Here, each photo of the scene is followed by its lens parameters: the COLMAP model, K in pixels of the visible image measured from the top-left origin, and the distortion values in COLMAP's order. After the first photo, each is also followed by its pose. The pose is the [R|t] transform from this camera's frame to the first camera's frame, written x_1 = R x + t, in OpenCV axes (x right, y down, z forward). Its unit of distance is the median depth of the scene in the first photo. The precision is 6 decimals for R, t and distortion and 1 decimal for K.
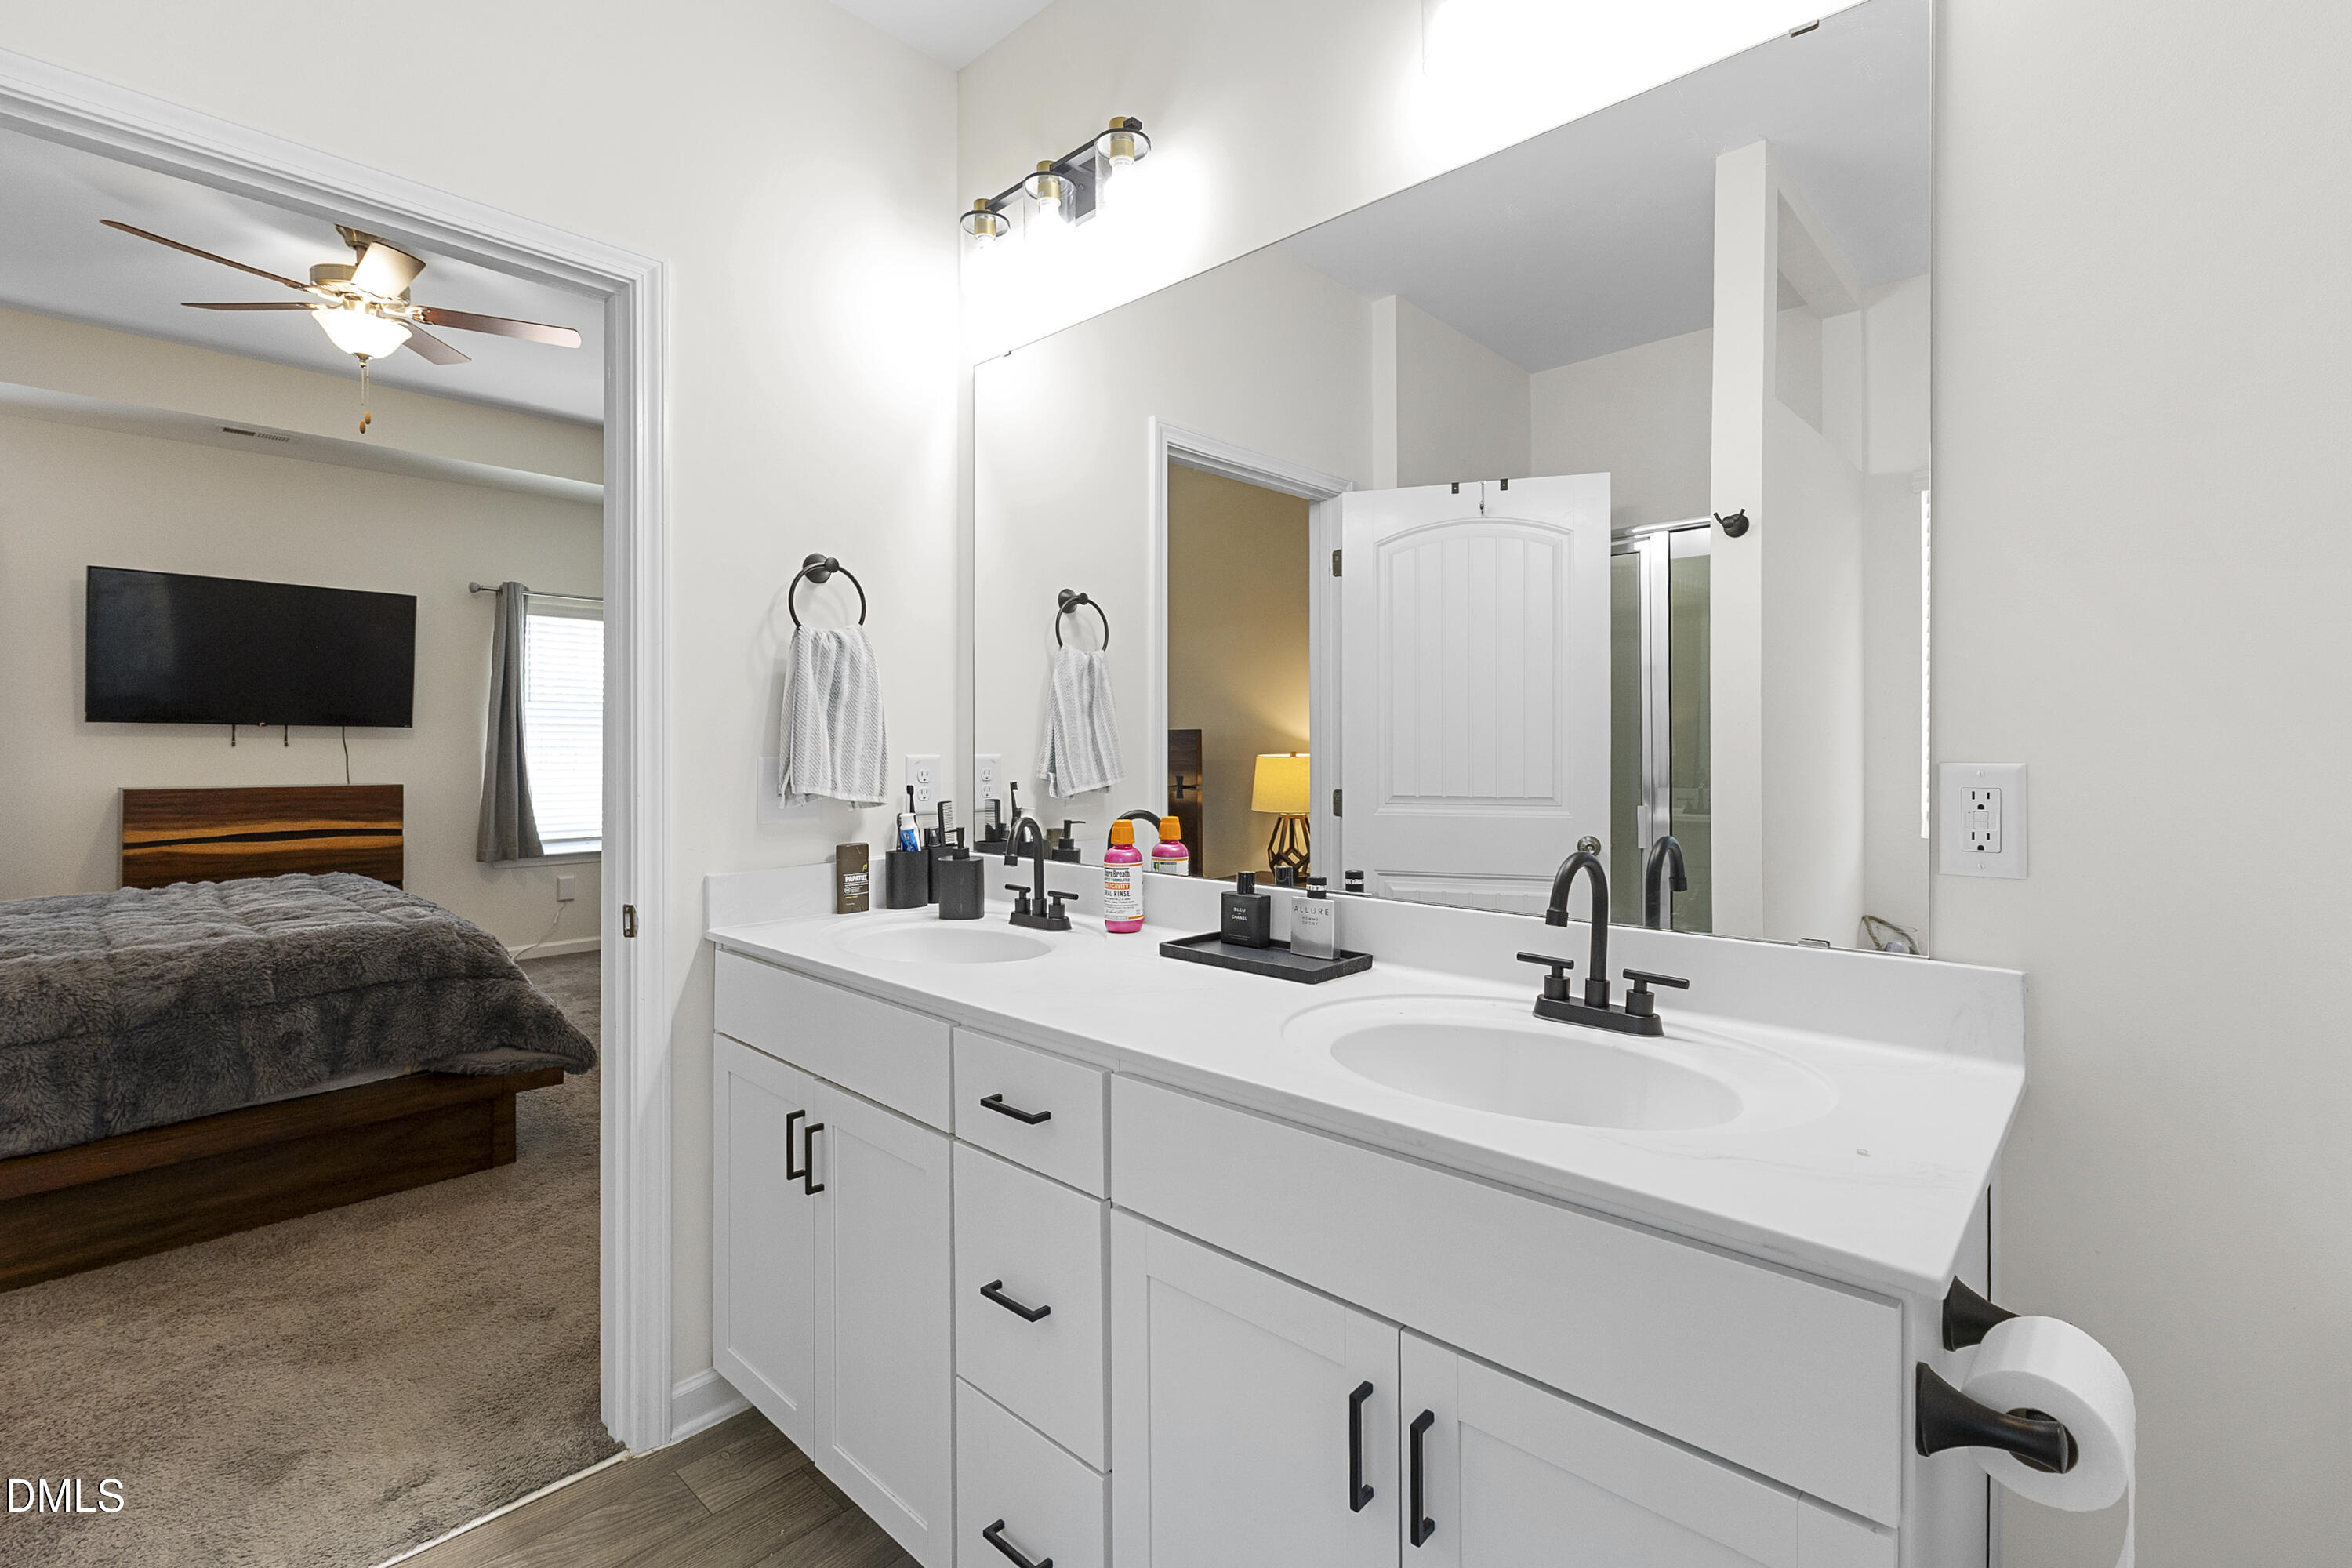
lens RADIAL K [[1051.5, 0, 1190.0], [0, 1051.5, 751.0], [0, 0, 1]] dist [0.000818, -0.001484]
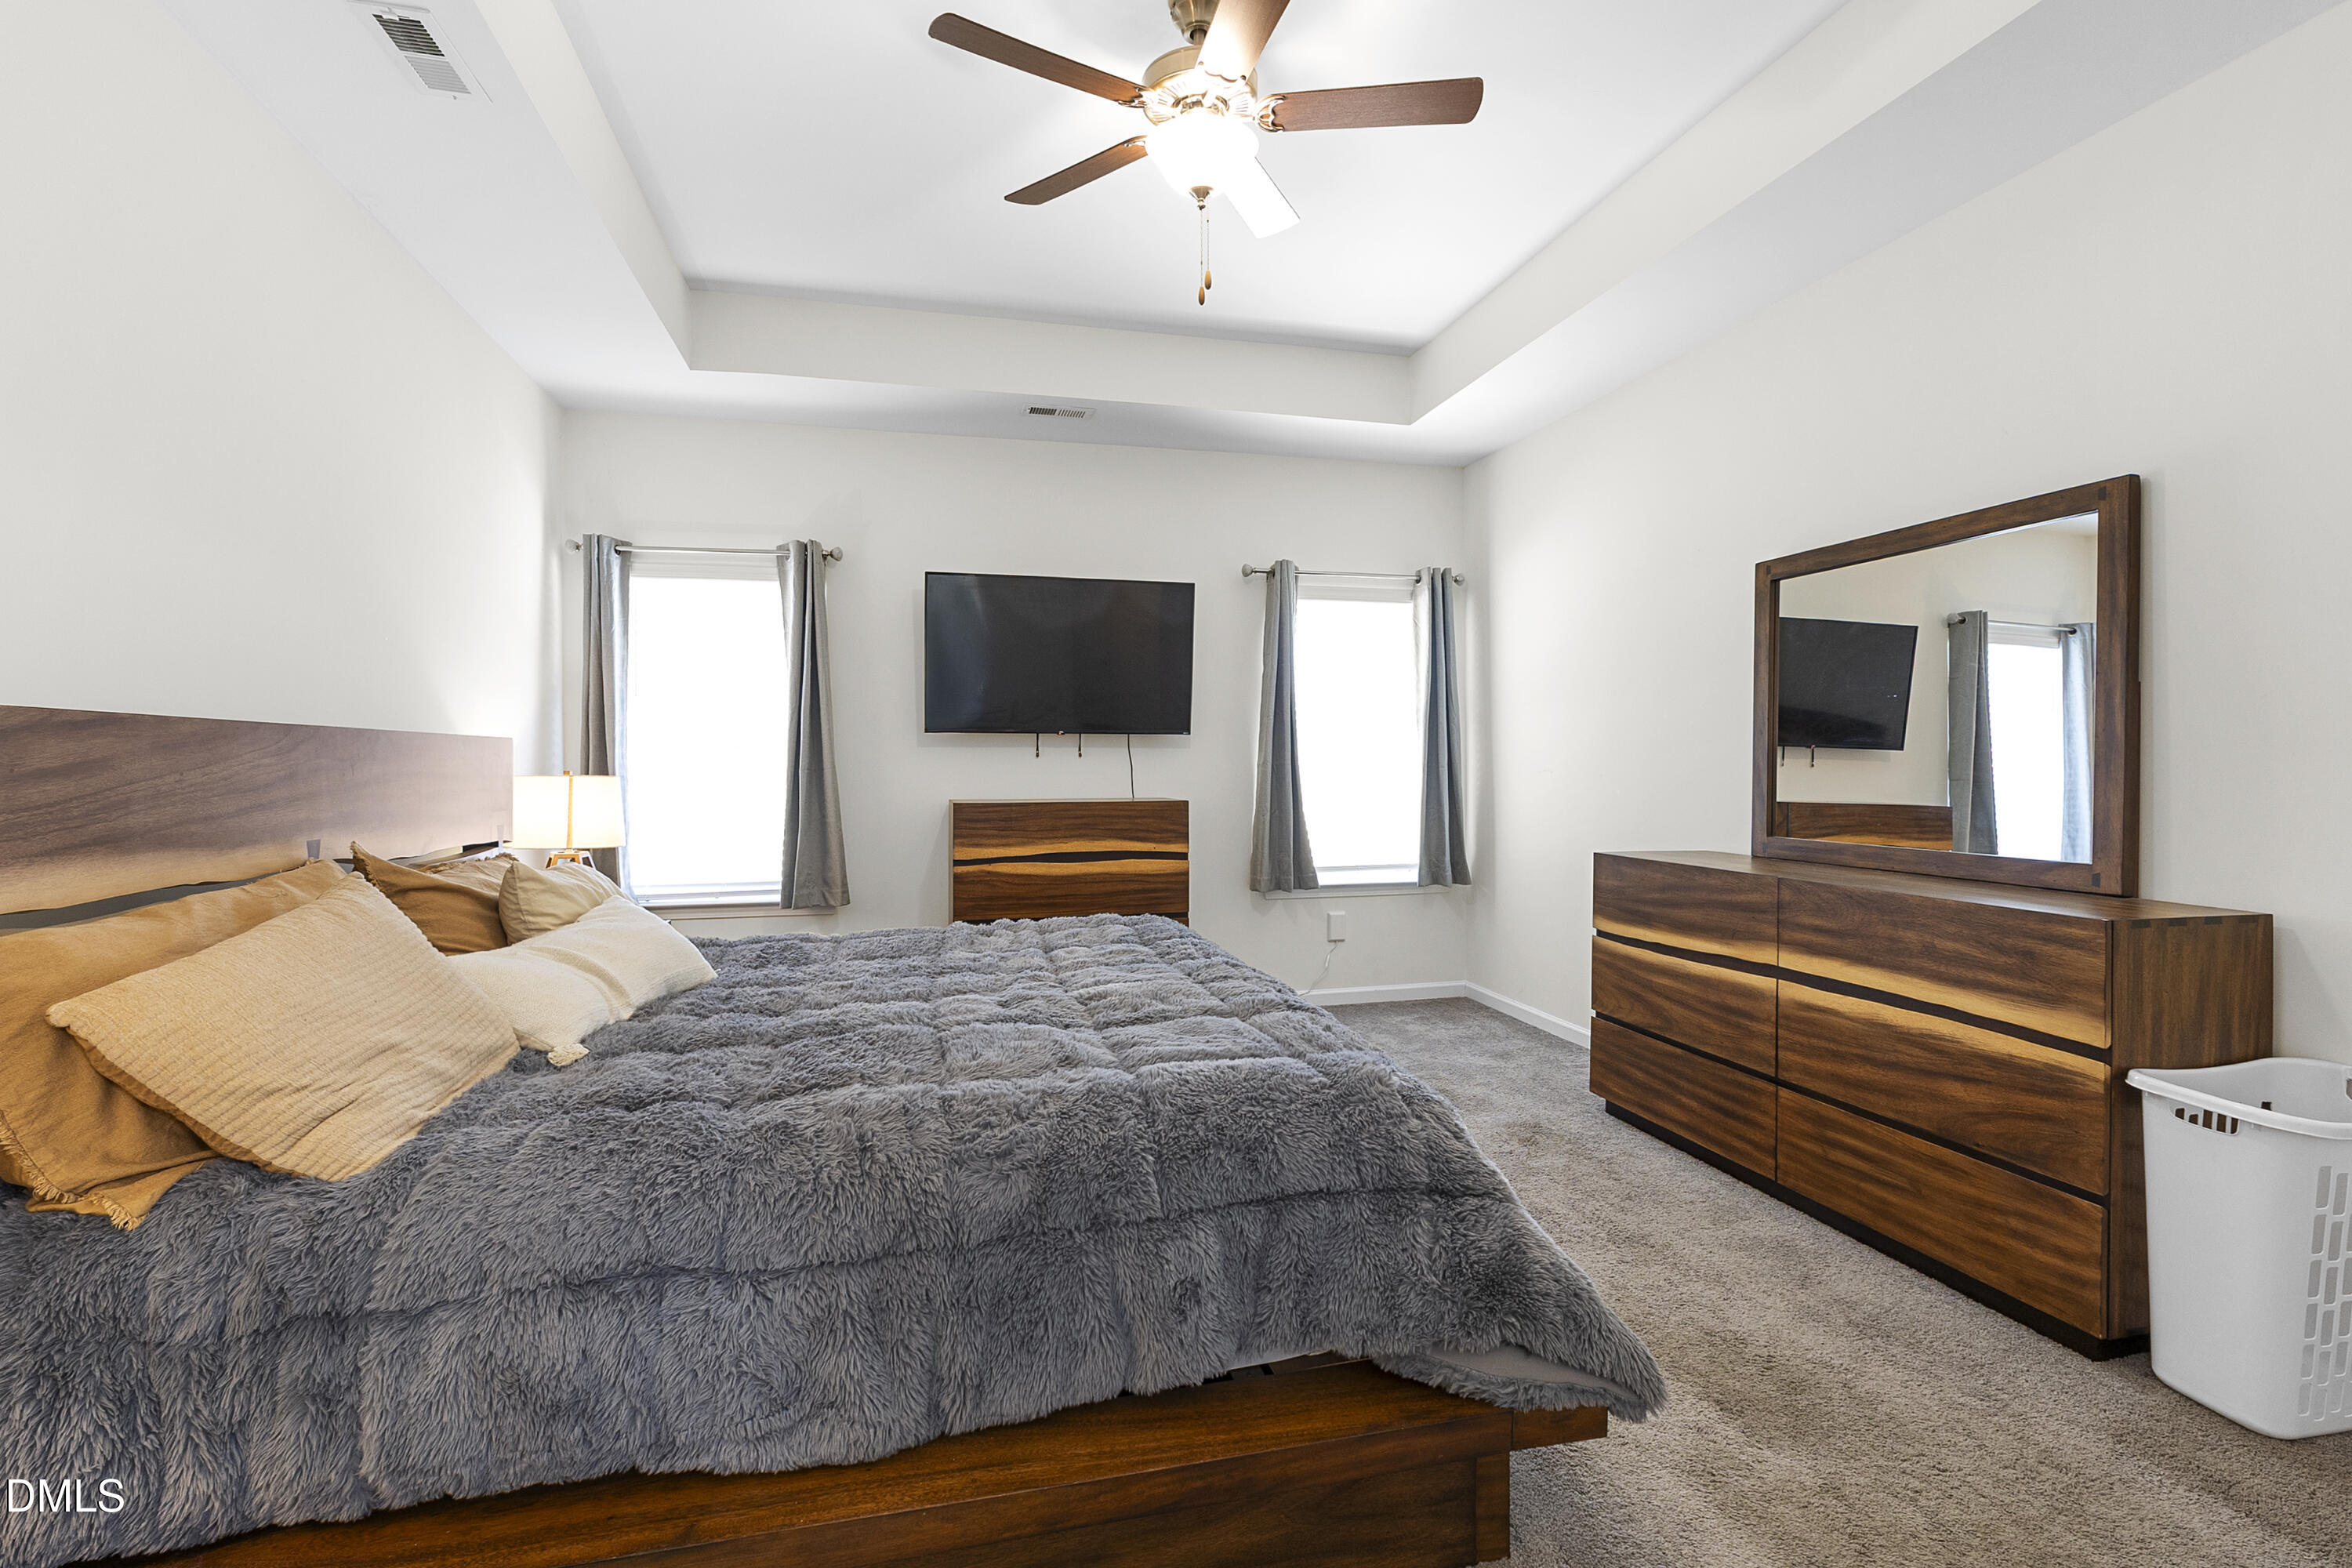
lens RADIAL K [[1051.5, 0, 1177.0], [0, 1051.5, 773.5], [0, 0, 1]] dist [0.000818, -0.001484]
pose [[0.836484, 0.004771, -0.547971, -0.501583], [0.001982, 0.999929, 0.011731, -0.000257], [0.547988, -0.010899, 0.836415, 0.486945]]
